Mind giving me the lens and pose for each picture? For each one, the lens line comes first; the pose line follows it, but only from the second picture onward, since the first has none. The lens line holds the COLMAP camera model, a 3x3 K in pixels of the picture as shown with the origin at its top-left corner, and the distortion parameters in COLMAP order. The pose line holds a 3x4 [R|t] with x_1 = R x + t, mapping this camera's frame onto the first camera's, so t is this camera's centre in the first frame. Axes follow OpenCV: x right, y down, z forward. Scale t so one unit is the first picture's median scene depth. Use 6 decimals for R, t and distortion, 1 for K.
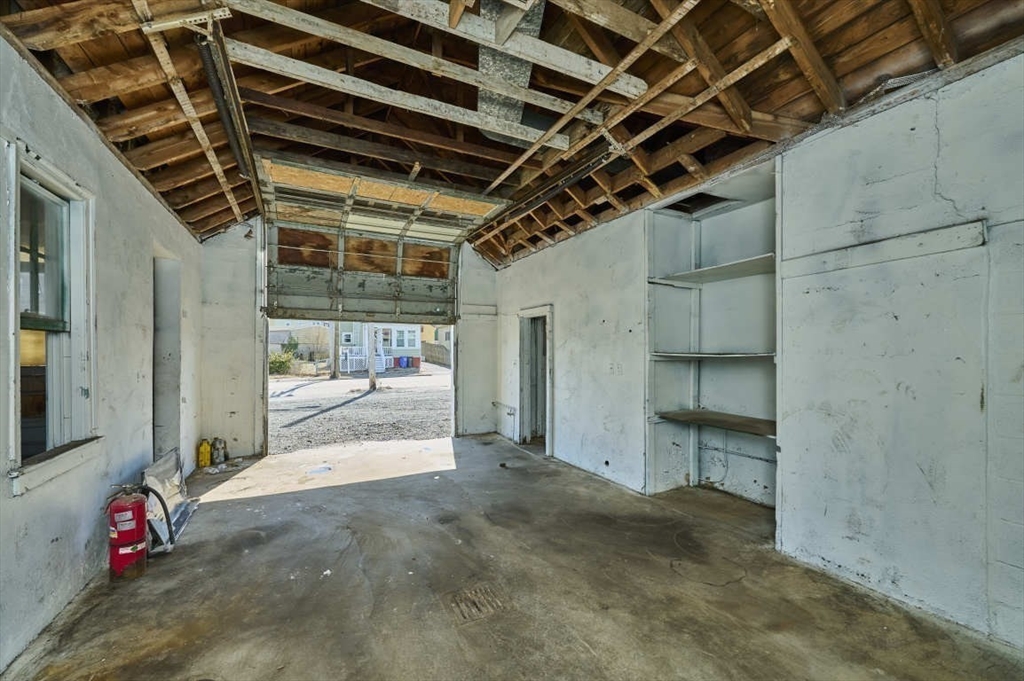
lens RADIAL K [[404.9, 0, 501.6], [0, 404.9, 348.9], [0, 0, 1]] dist [-0.000483, -0.000216]
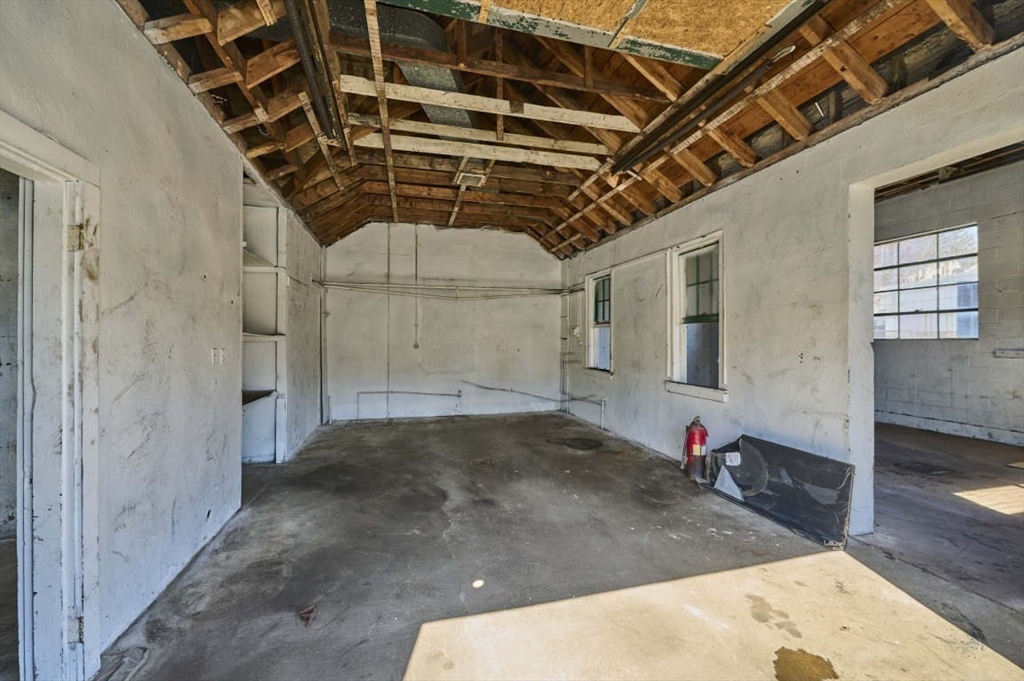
lens RADIAL K [[404.9, 0, 503.2], [0, 404.9, 341.3], [0, 0, 1]] dist [-0.000483, -0.000216]
pose [[-0.978405, -0.001144, 0.206693, -0.392401], [-0.002174, 0.999986, -0.004753, 0.035878], [-0.206685, -0.005099, -0.978394, 2.013780]]
